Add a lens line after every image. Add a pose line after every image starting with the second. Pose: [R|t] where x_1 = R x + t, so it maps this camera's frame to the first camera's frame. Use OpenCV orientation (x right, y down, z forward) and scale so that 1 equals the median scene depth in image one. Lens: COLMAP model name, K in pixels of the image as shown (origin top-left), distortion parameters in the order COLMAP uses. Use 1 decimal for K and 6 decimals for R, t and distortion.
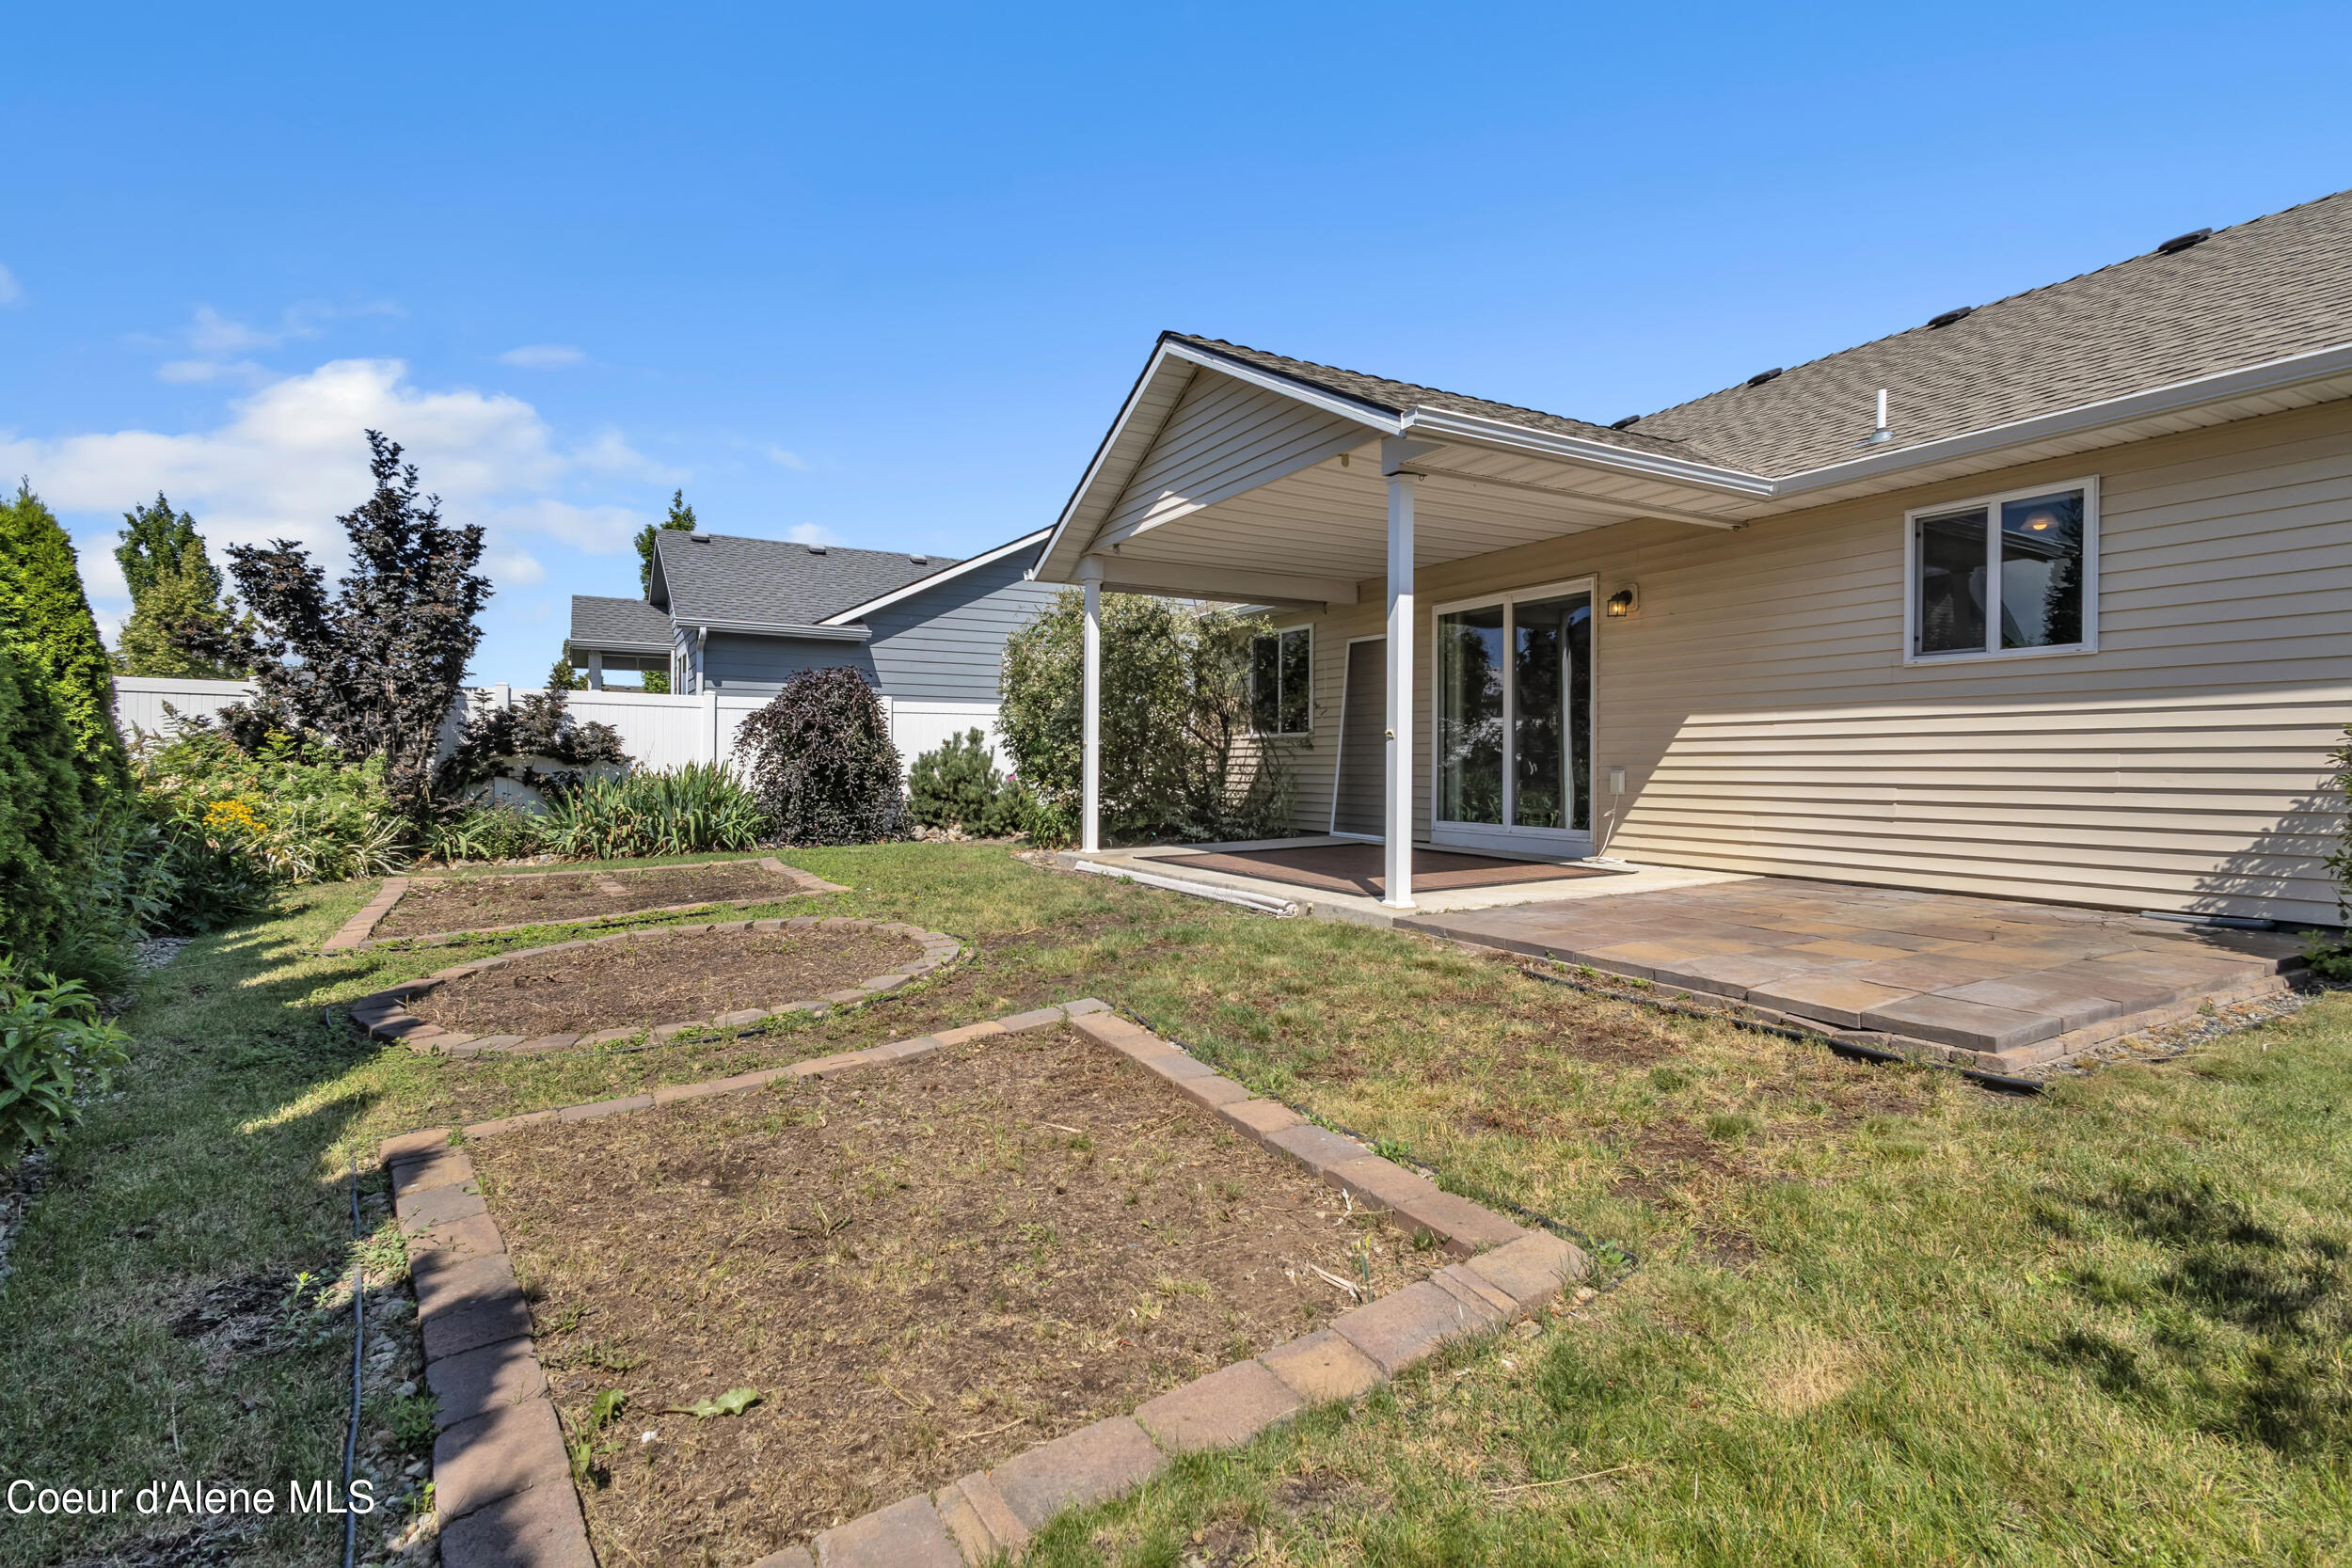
lens RADIAL K [[1088.6, 0, 1167.0], [0, 1088.6, 780.6], [0, 0, 1]] dist [0.006433, 0.000233]
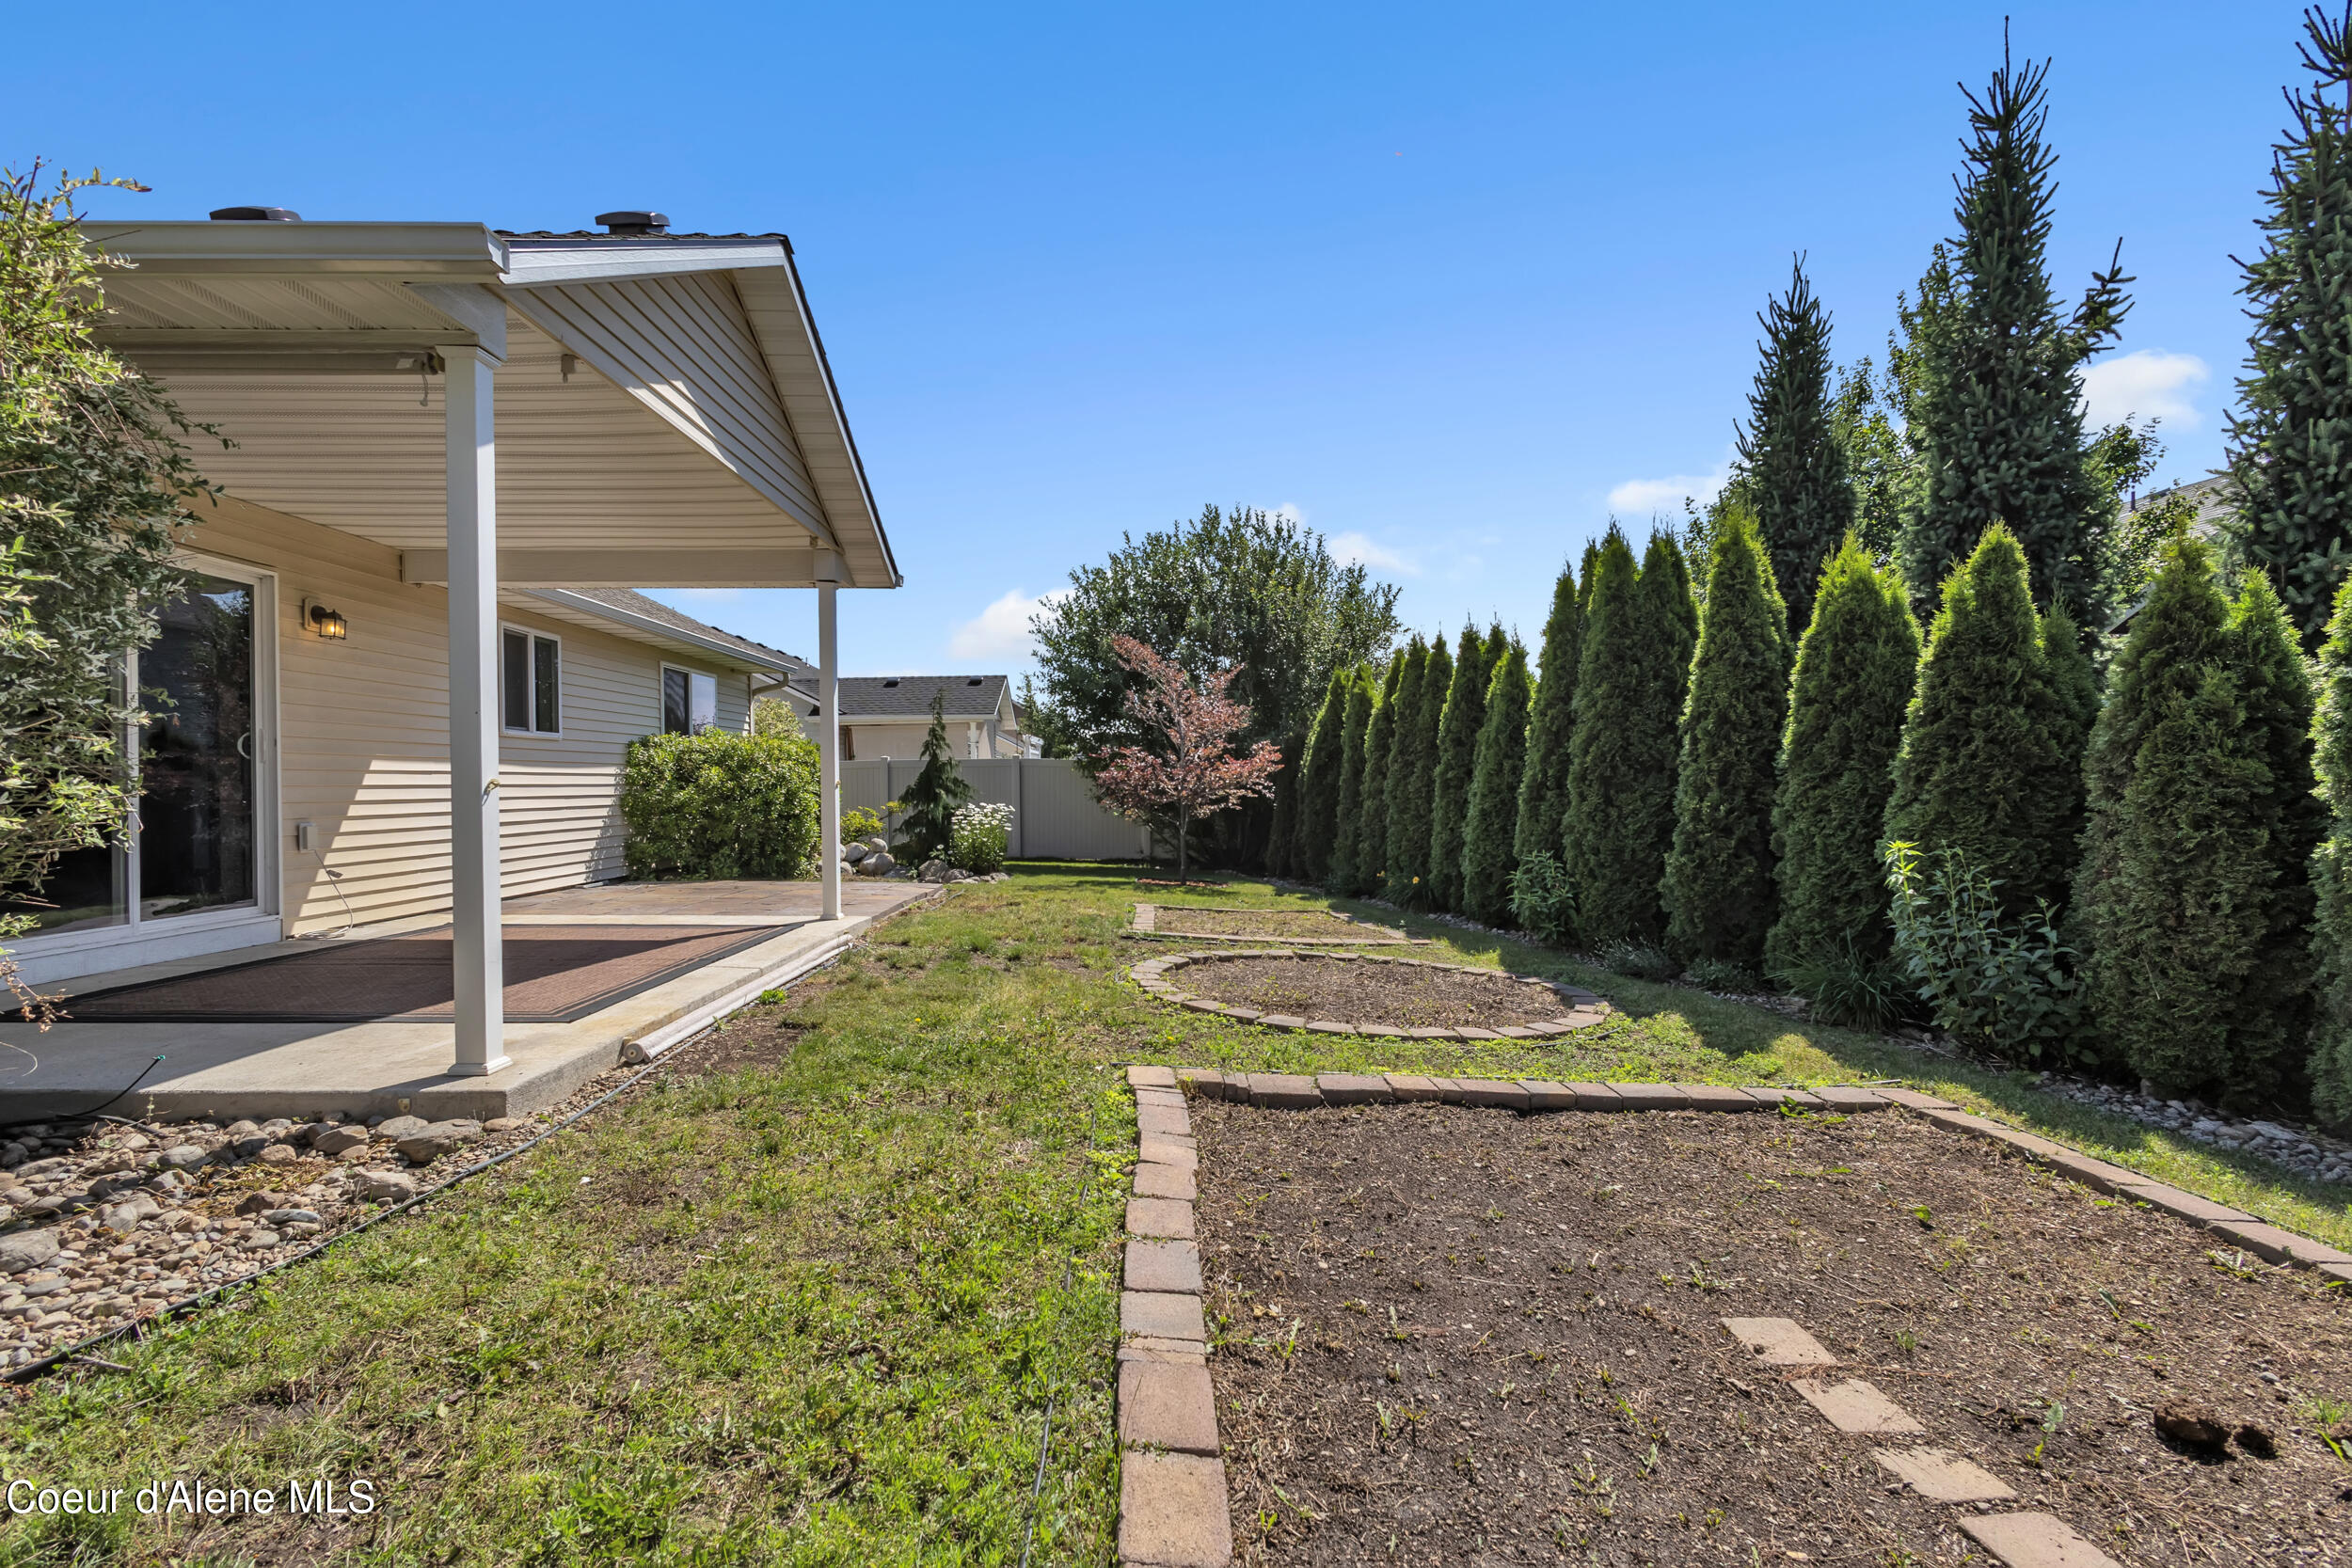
lens RADIAL K [[1088.6, 0, 1167.0], [0, 1088.6, 780.6], [0, 0, 1]] dist [0.006433, 0.000233]
pose [[-0.879217, 0.009316, 0.476330, -0.589885], [0.018541, 0.999720, 0.014670, -0.045020], [-0.476060, 0.021729, -0.879144, 1.546331]]
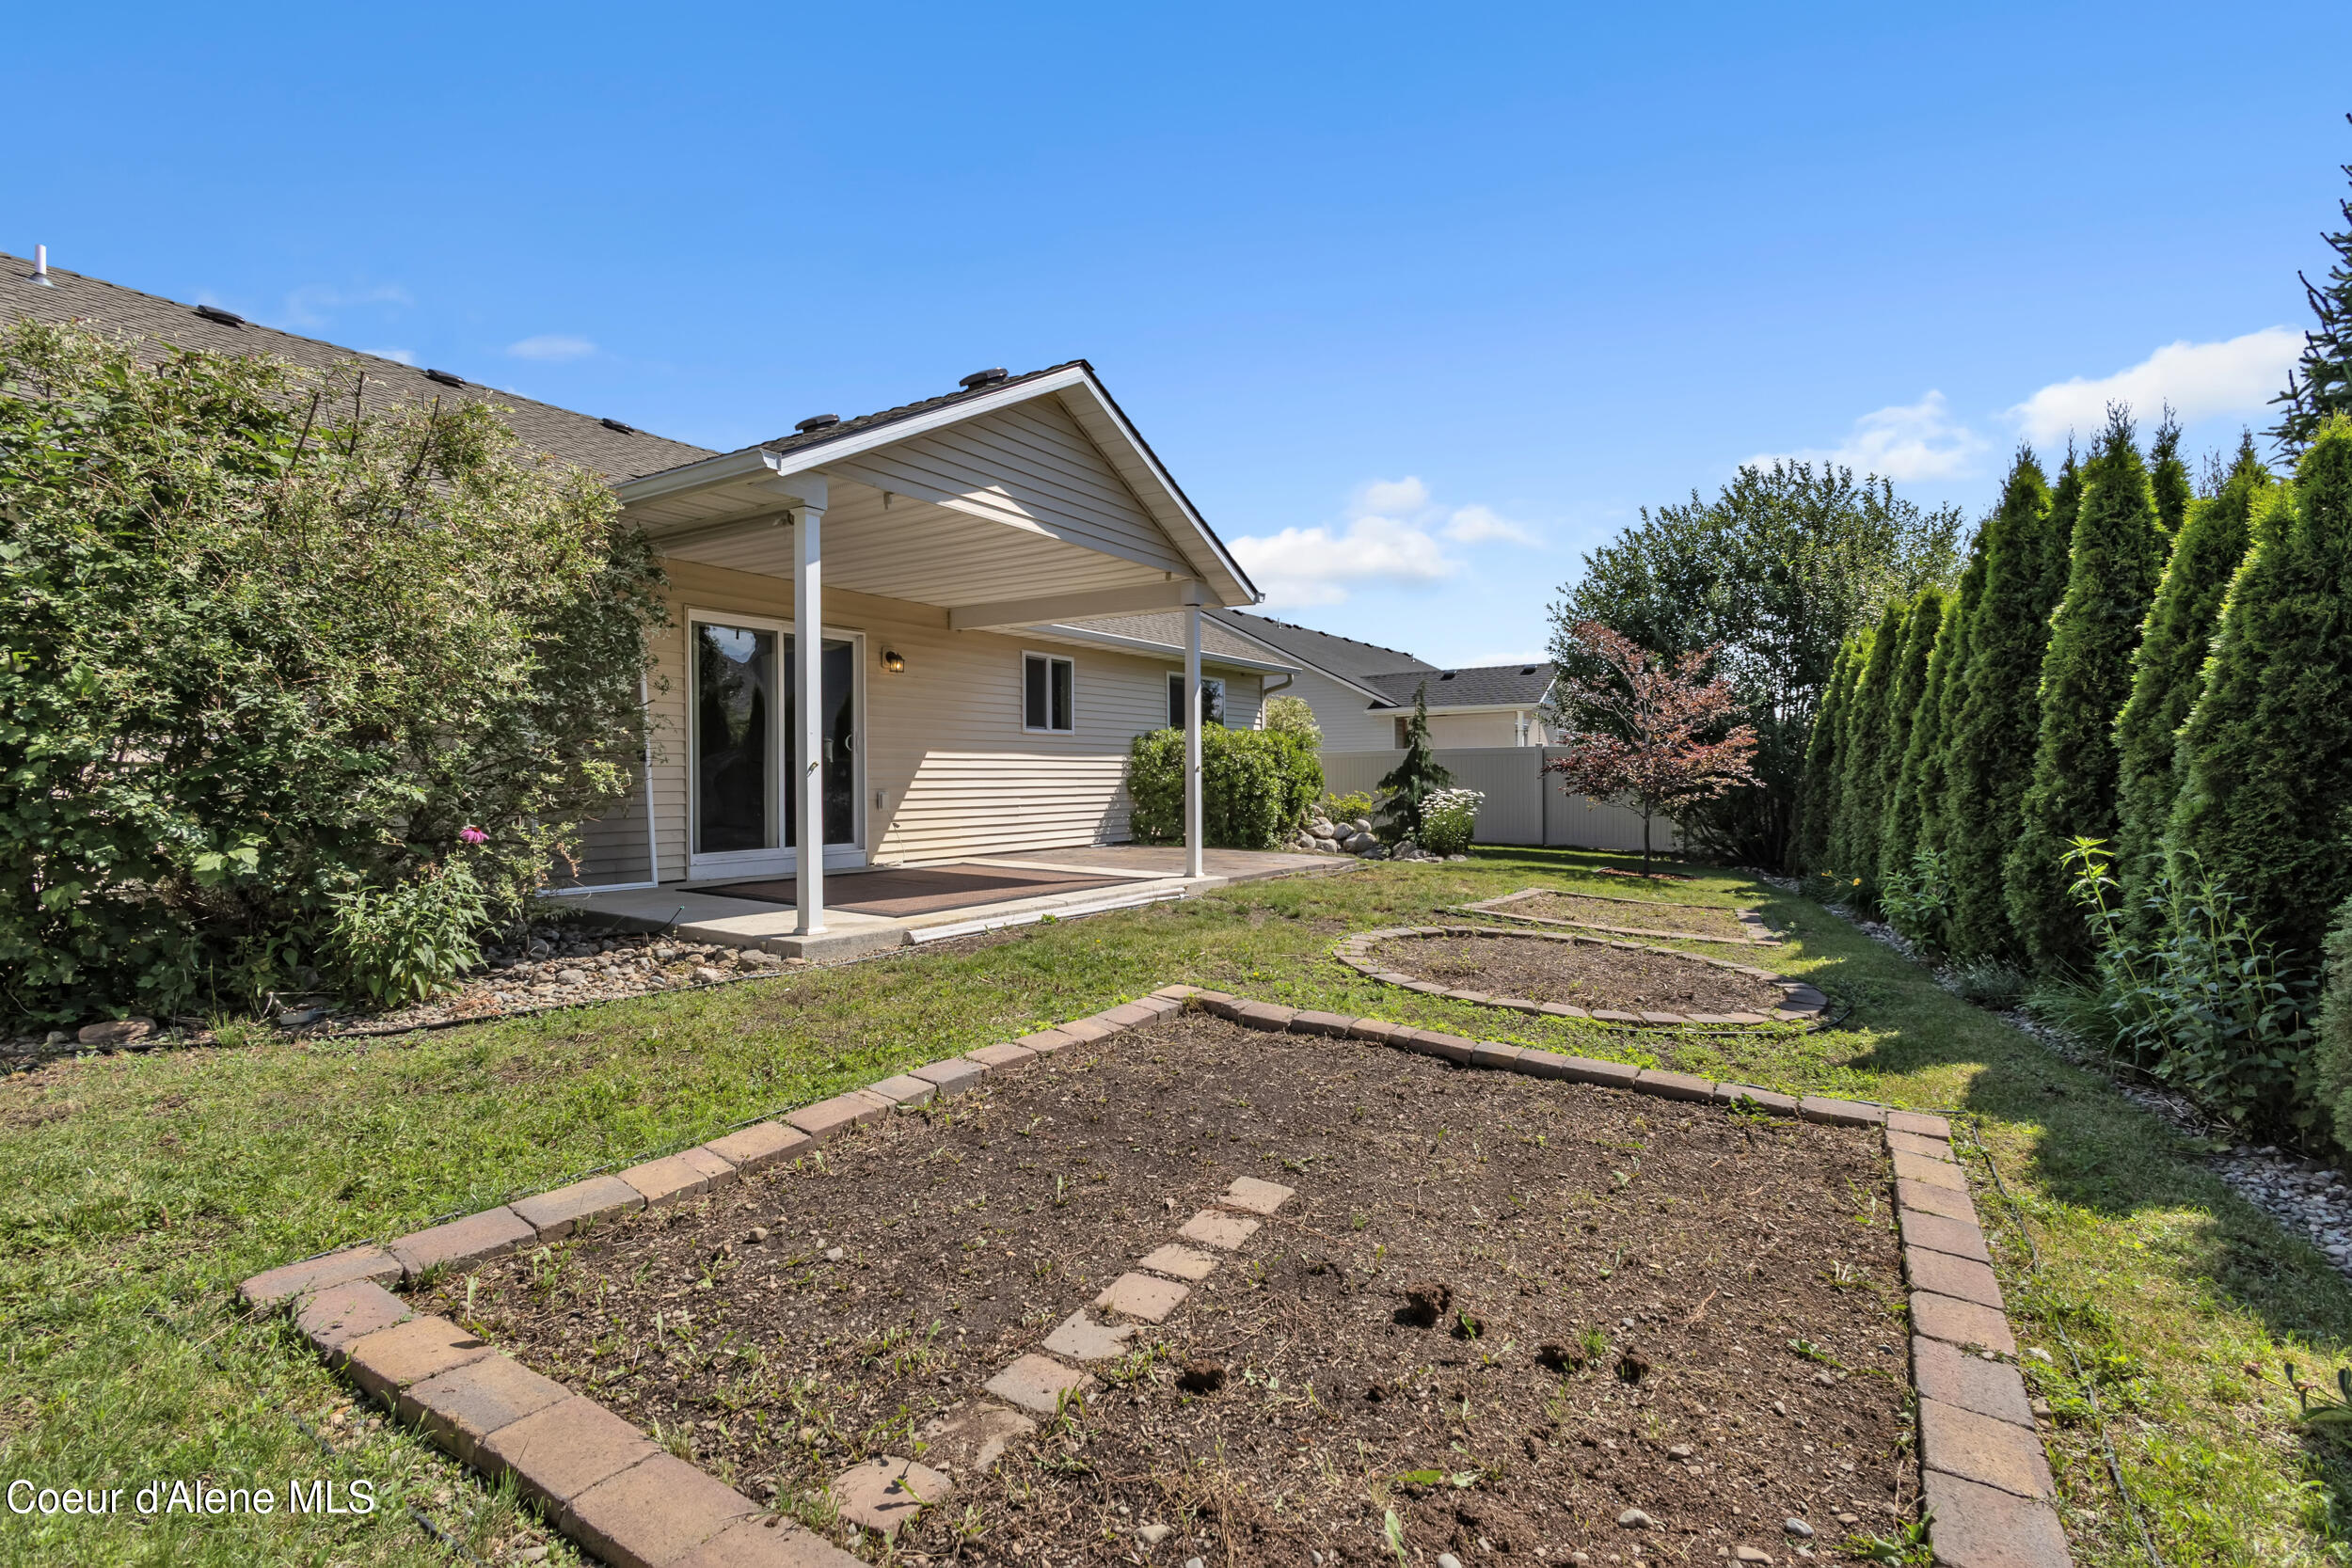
lens RADIAL K [[1078.6, 0, 1170.4], [0, 1078.6, 781.5], [0, 0, 1]] dist [0.004090, -0.000534]
pose [[-0.455907, -0.002370, 0.890024, -0.931625], [0.020563, 0.999701, 0.013195, -0.034409], [-0.889790, 0.024318, -0.455722, 1.395922]]
